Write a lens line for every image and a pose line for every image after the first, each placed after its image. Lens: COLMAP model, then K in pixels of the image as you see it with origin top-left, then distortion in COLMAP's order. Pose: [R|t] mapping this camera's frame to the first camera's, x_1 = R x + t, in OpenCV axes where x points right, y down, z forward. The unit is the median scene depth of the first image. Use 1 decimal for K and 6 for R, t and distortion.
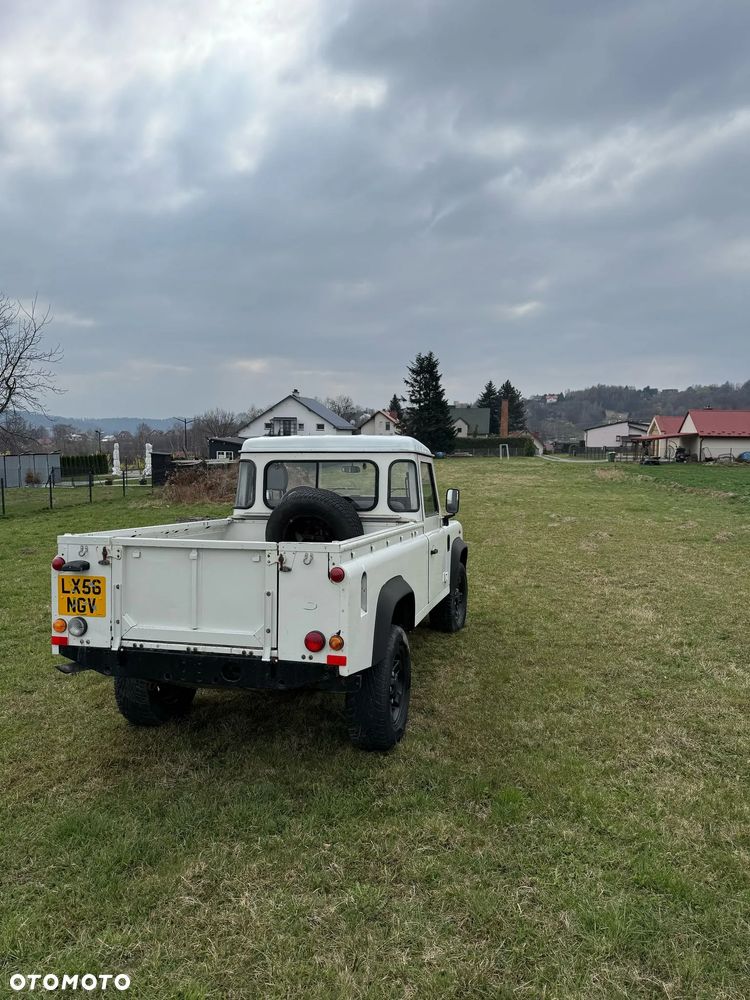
lens RADIAL K [[711.6, 0, 356.1], [0, 711.6, 507.1], [0, 0, 1]] dist [0.097565, -0.128341]
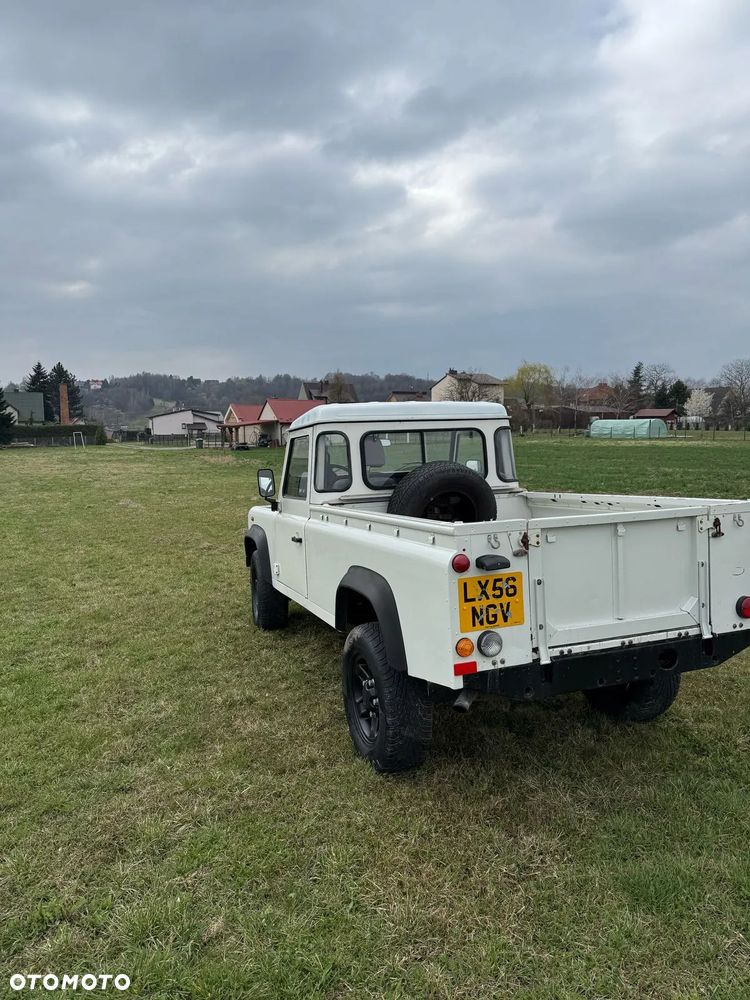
lens RADIAL K [[715.9, 0, 386.7], [0, 715.9, 486.4], [0, 0, 1]] dist [0.106428, -0.210959]
pose [[0.799499, -0.058227, 0.597839, -0.802476], [0.065683, 0.997797, 0.009343, -0.009490], [-0.597065, 0.031798, 0.801562, 0.406677]]
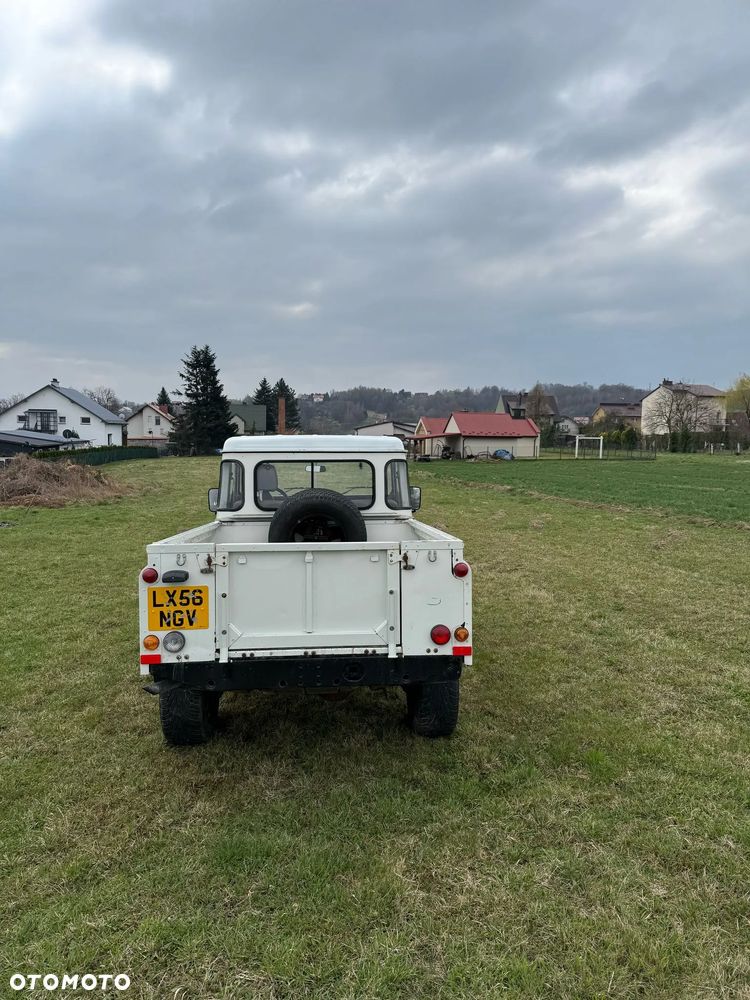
lens RADIAL K [[712.3, 0, 375.0], [0, 712.3, 500.0], [0, 0, 1]] dist [0.131235, -0.207401]
pose [[0.941528, -0.021498, 0.336248, -0.398825], [0.023279, 0.999728, -0.001268, -0.008587], [-0.336130, 0.009022, 0.941773, 0.030578]]
